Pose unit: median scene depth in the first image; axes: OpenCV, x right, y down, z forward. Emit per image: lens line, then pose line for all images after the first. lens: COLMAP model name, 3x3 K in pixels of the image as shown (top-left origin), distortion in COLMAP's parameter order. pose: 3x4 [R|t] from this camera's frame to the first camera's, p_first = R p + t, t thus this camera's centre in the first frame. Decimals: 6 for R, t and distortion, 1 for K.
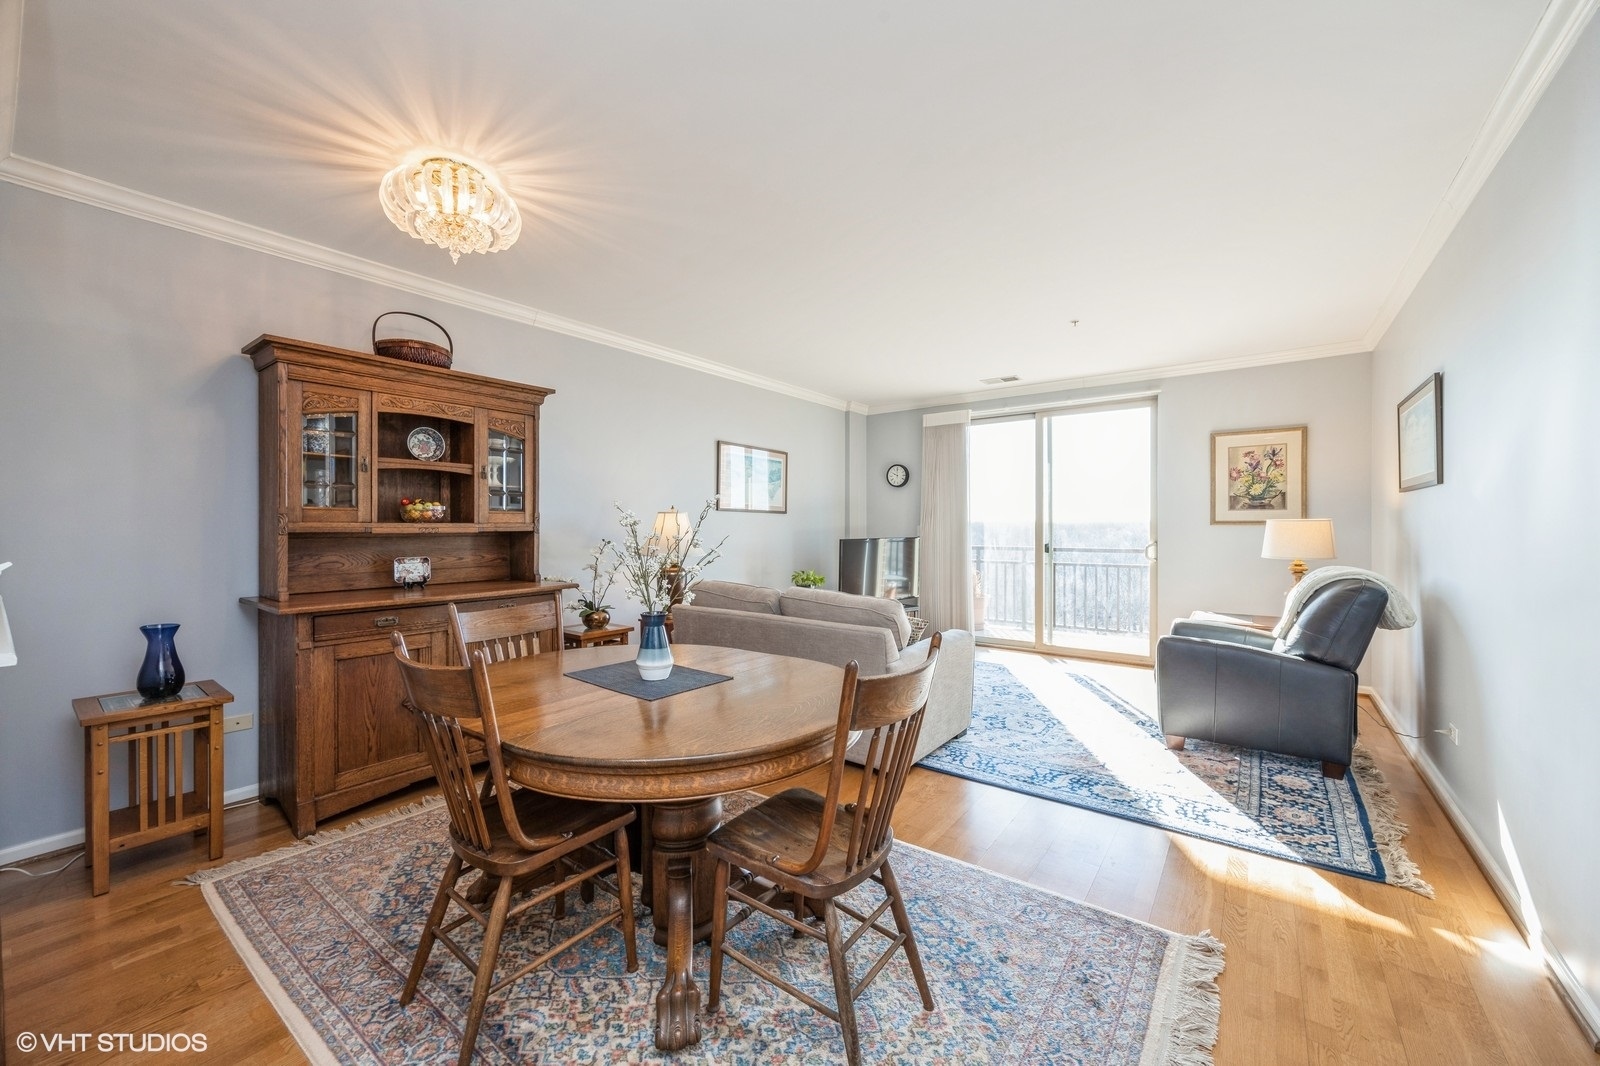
lens RADIAL K [[620.8, 0, 798.4], [0, 620.8, 529.3], [0, 0, 1]] dist [-0.001349, -0.000174]
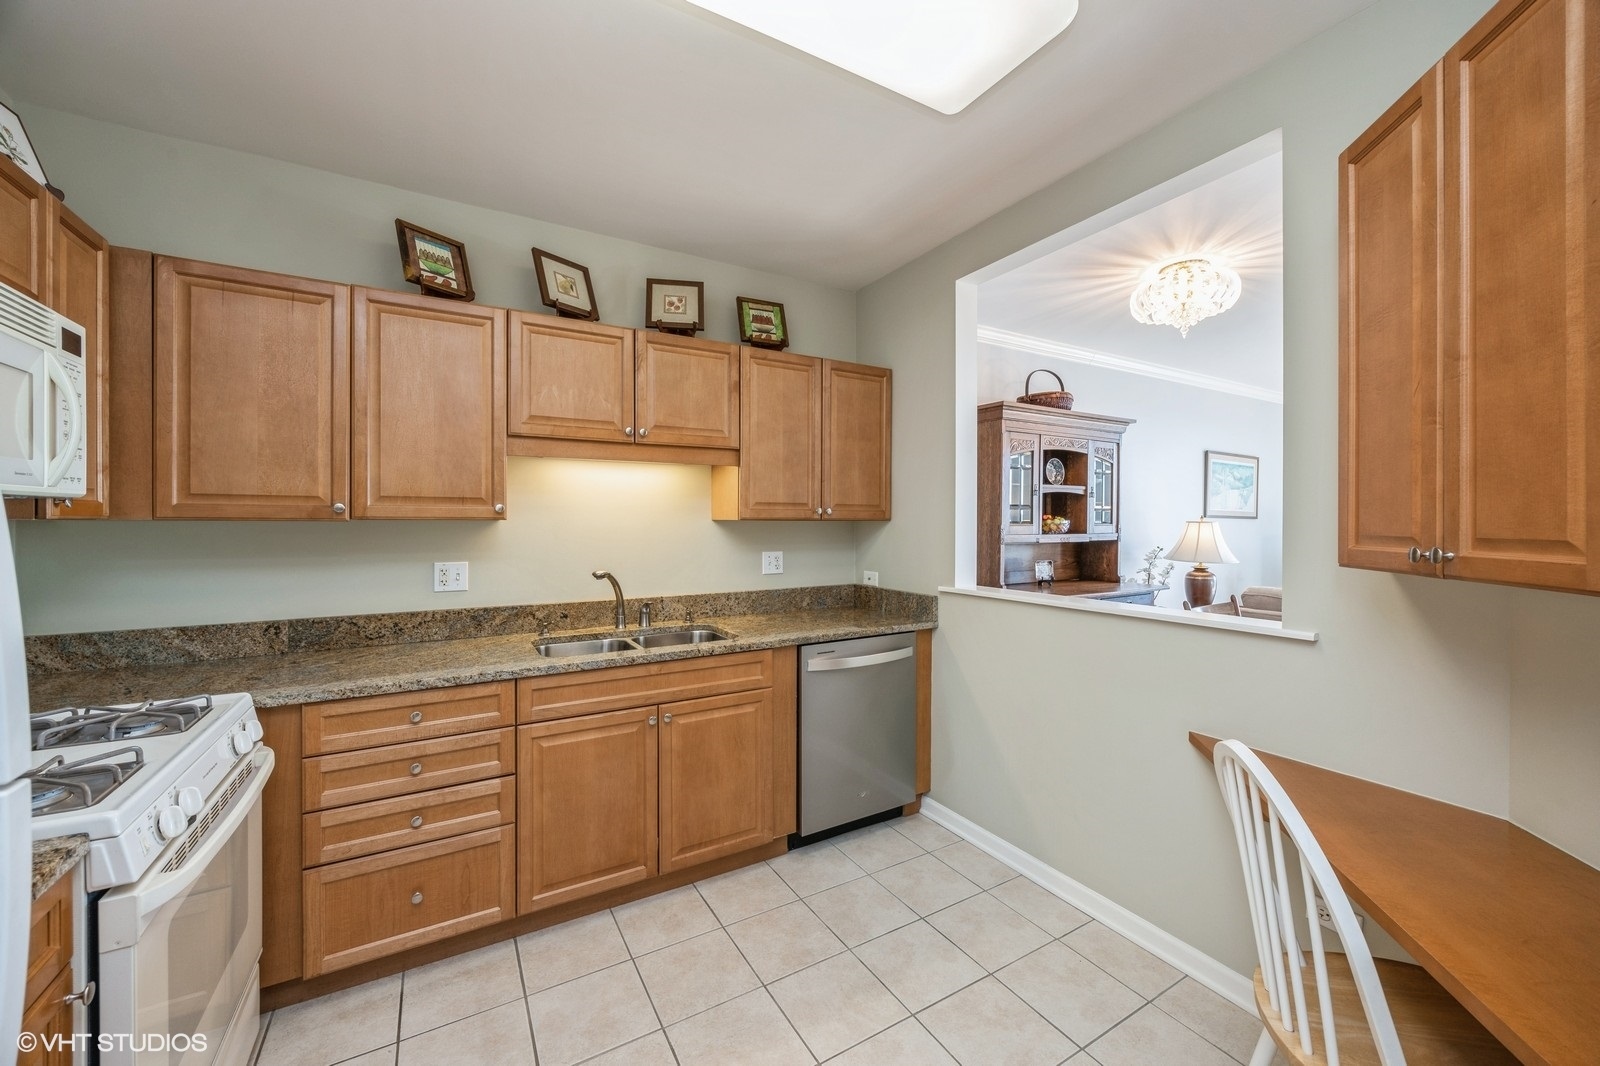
lens RADIAL K [[620.8, 0, 803.1], [0, 620.8, 525.7], [0, 0, 1]] dist [-0.001349, -0.000174]
pose [[0.920609, 0.003476, -0.390470, -0.559451], [-0.003406, 0.999994, 0.000871, -0.025073], [0.390471, 0.000528, 0.920615, -0.356655]]
